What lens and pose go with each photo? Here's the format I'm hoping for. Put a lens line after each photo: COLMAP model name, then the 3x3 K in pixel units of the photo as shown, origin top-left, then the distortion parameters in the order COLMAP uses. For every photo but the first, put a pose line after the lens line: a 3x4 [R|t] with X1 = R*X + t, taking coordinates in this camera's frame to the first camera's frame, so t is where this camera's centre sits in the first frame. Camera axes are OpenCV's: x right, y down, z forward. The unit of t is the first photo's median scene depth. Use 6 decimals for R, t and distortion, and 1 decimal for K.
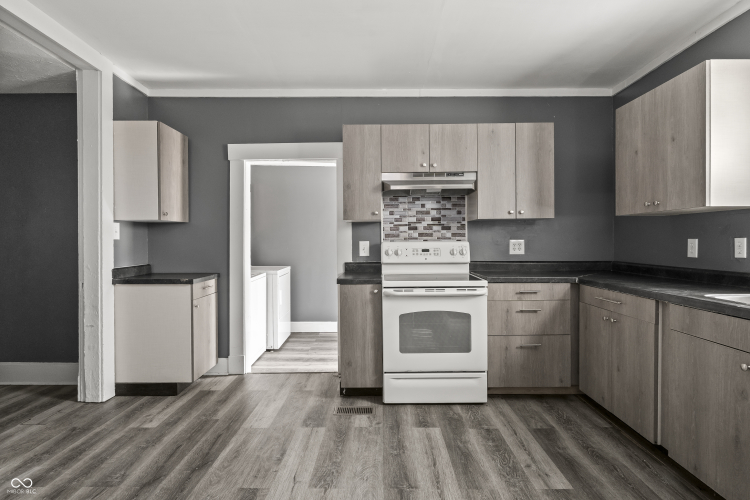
lens RADIAL K [[378.7, 0, 375.6], [0, 378.7, 245.5], [0, 0, 1]] dist [-0.001693, 0.000978]
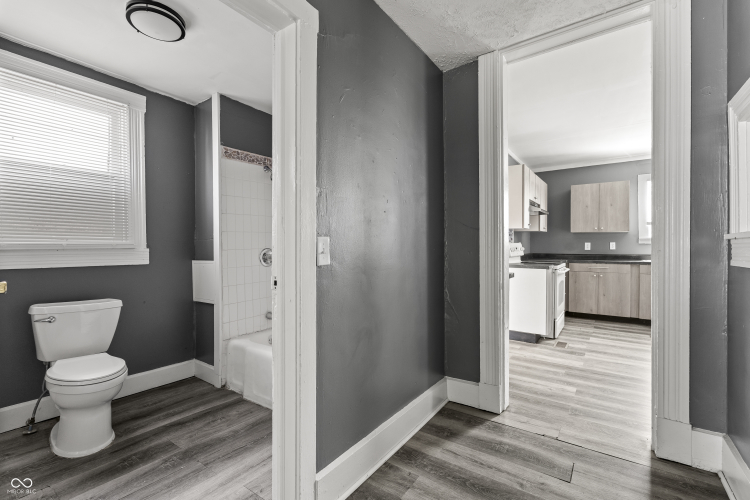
lens RADIAL K [[330.1, 0, 373.3], [0, 330.1, 249.2], [0, 0, 1]] dist [-0.000765, 0.000115]
pose [[0.583886, -0.005065, 0.811820, -1.851092], [0.008562, 0.999963, 0.000081, 0.014254], [-0.811791, 0.006903, 0.583908, 0.898447]]
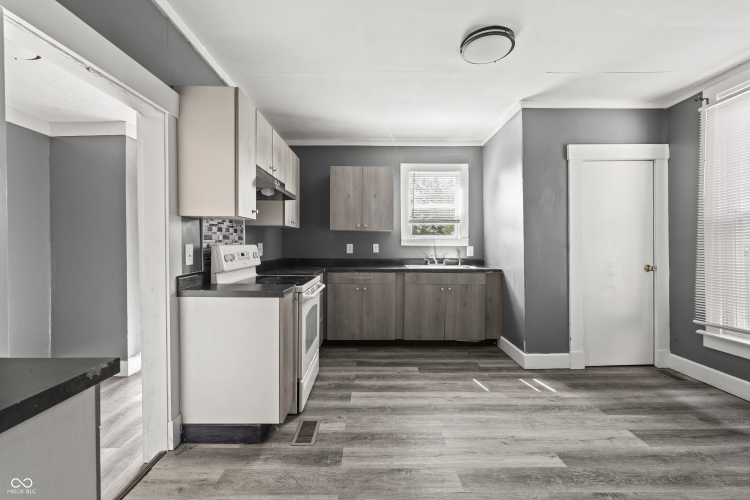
lens RADIAL K [[330.1, 0, 371.4], [0, 330.1, 249.6], [0, 0, 1]] dist [-0.000765, 0.000115]
pose [[-0.007966, -0.011549, 0.999902, -0.917341], [0.007967, 0.999901, 0.011612, -0.007616], [-0.999937, 0.008059, -0.007873, 0.926427]]
